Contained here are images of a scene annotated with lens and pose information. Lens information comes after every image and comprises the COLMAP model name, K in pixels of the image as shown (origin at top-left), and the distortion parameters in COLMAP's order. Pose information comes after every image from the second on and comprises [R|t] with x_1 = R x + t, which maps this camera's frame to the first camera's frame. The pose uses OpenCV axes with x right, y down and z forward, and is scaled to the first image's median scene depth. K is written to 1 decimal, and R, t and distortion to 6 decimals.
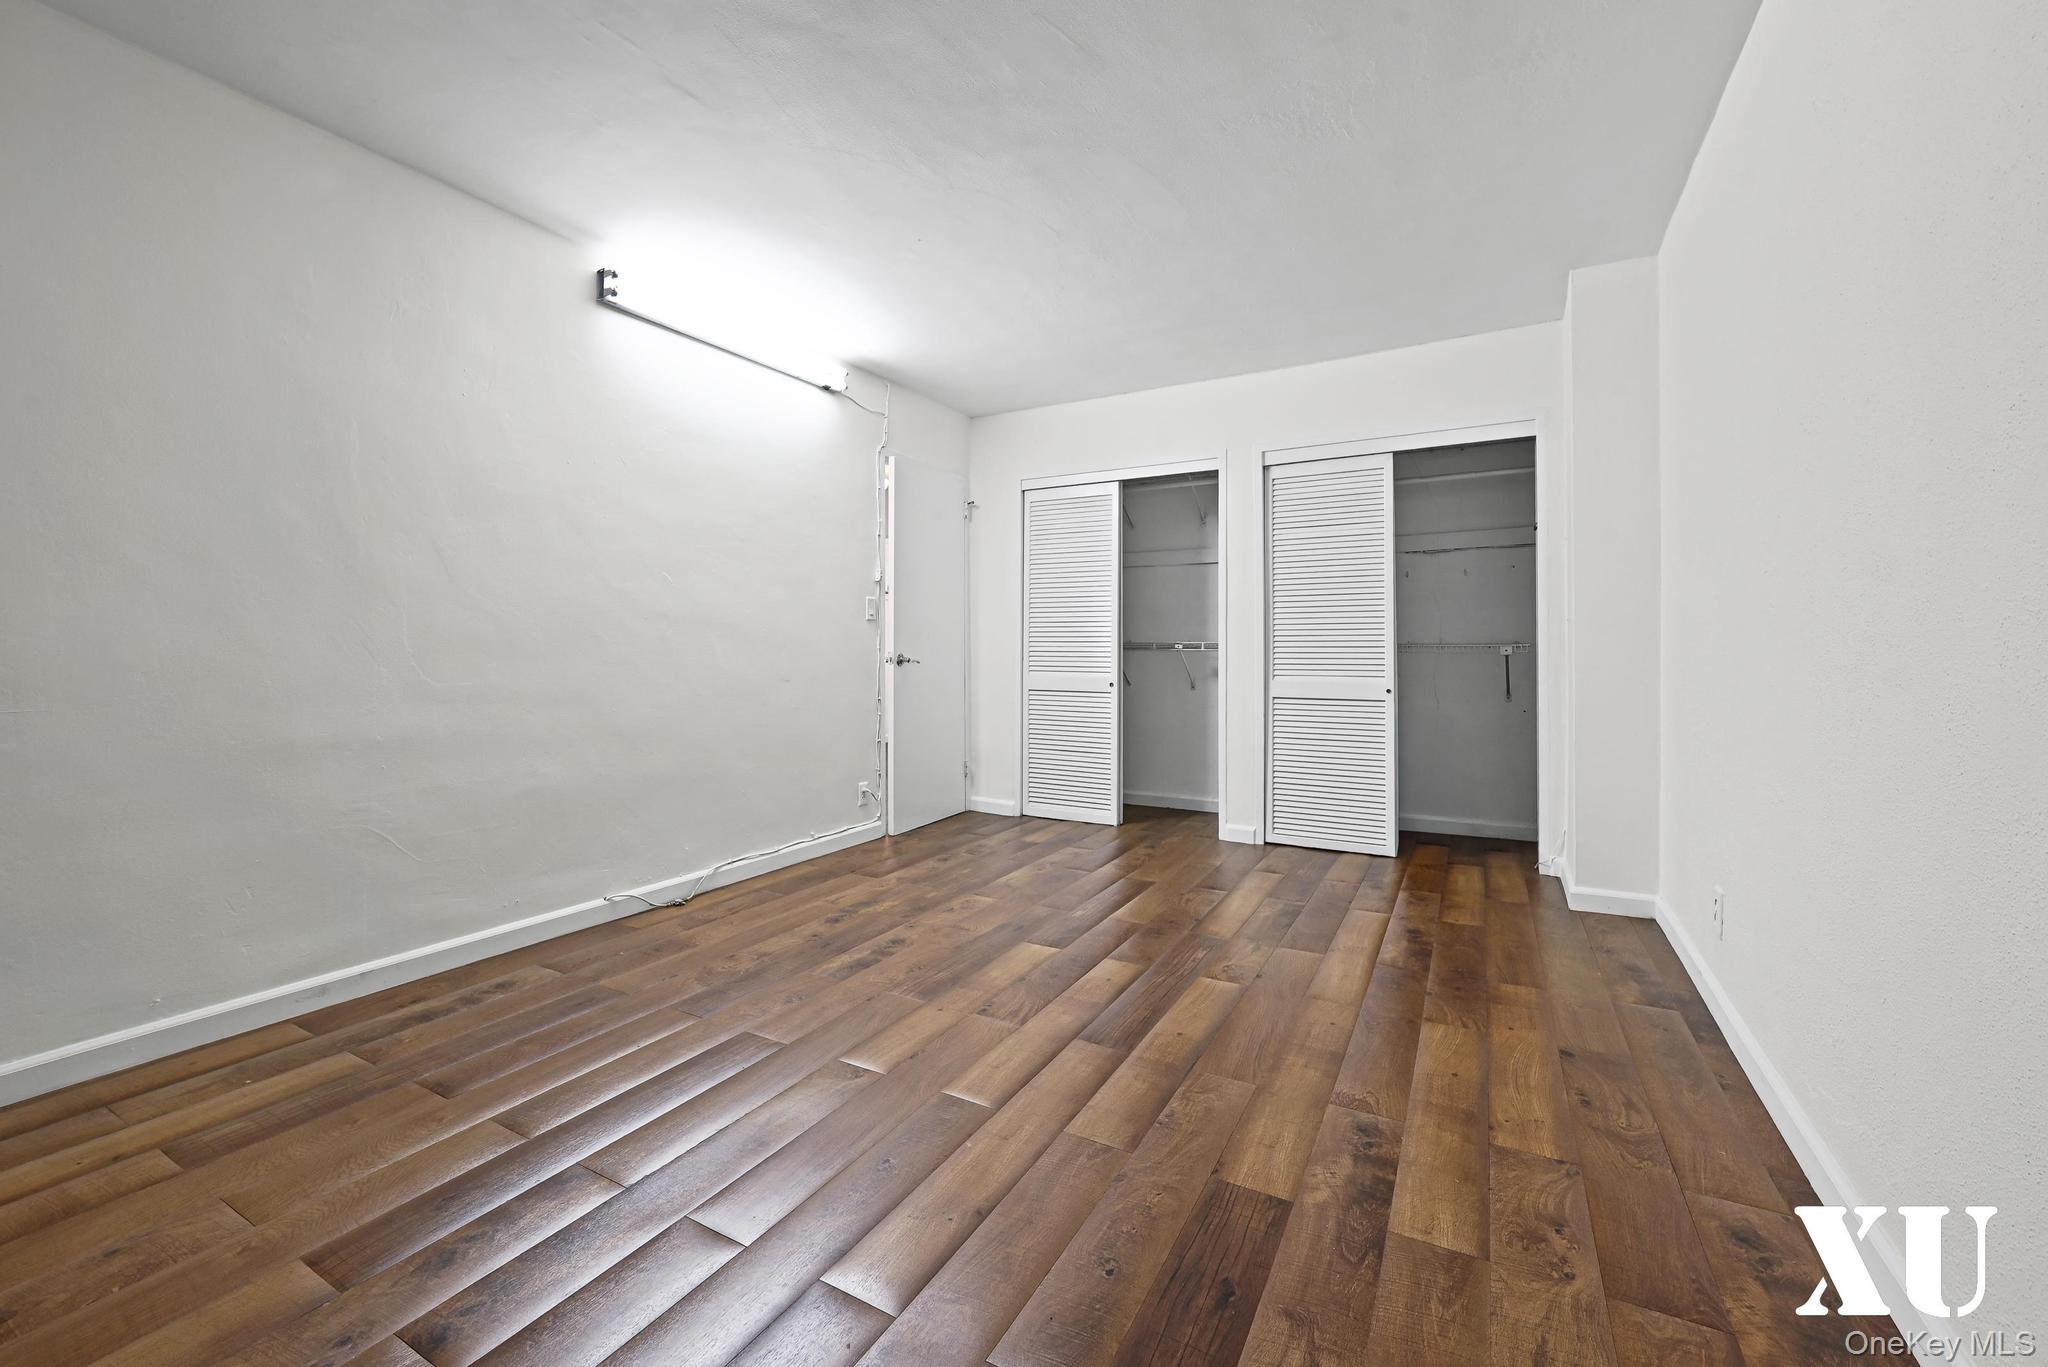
lens RADIAL K [[820.0, 0, 1023.2], [0, 820.0, 667.1], [0, 0, 1]] dist [-0.001782, -0.000227]
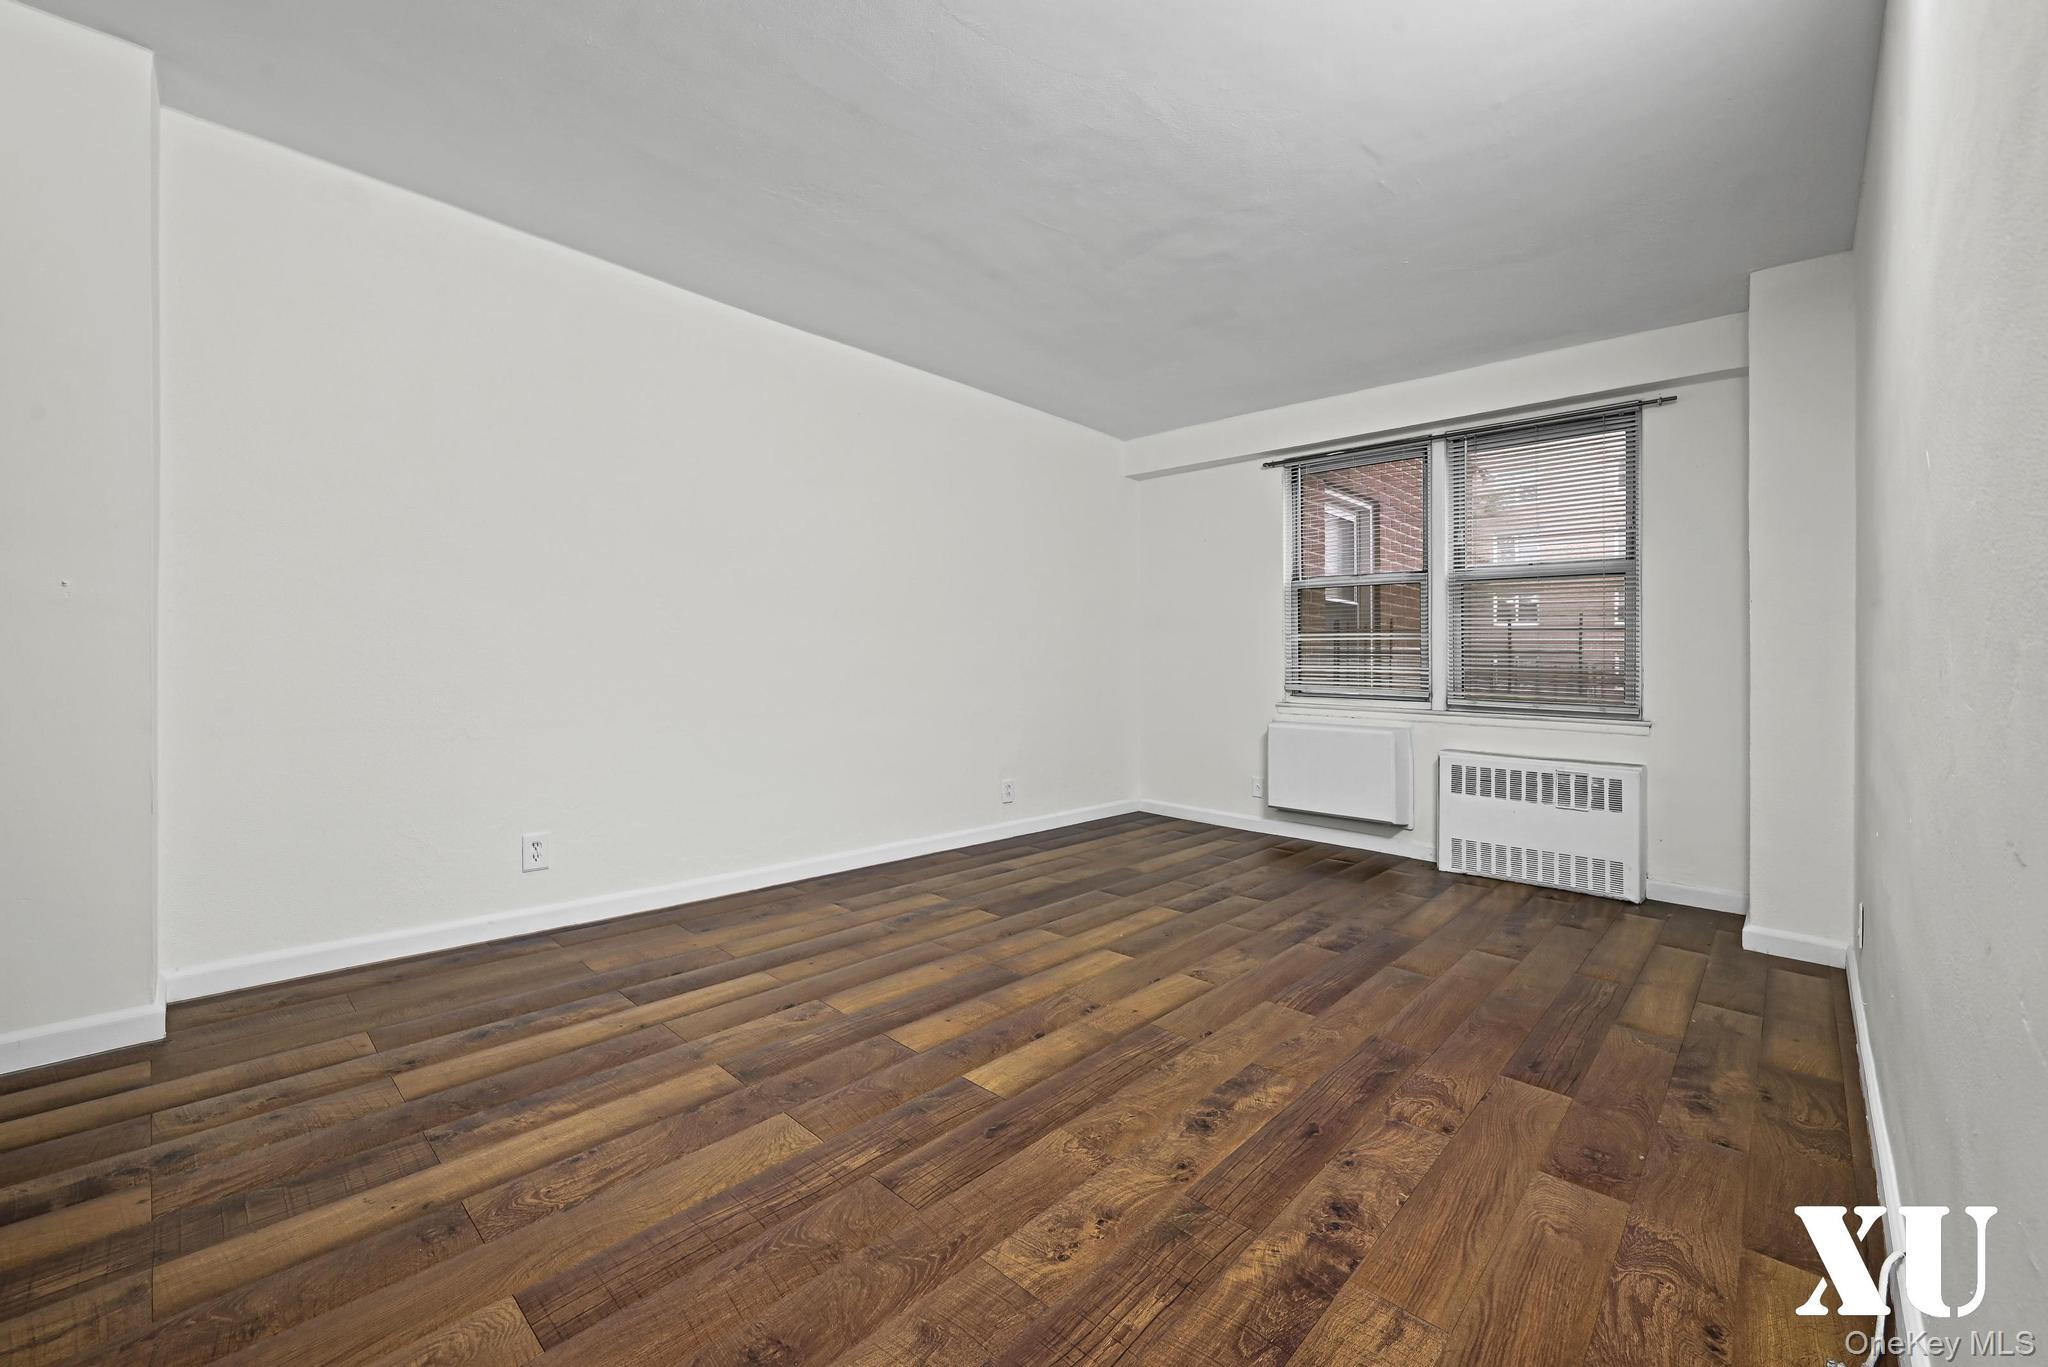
lens RADIAL K [[820.0, 0, 1025.6], [0, 820.0, 667.2], [0, 0, 1]] dist [-0.001782, -0.000227]
pose [[-0.969577, -0.022230, 0.243775, -0.189088], [-0.018325, 0.999665, 0.018278, -0.026843], [-0.244099, 0.013255, -0.969660, 1.826915]]
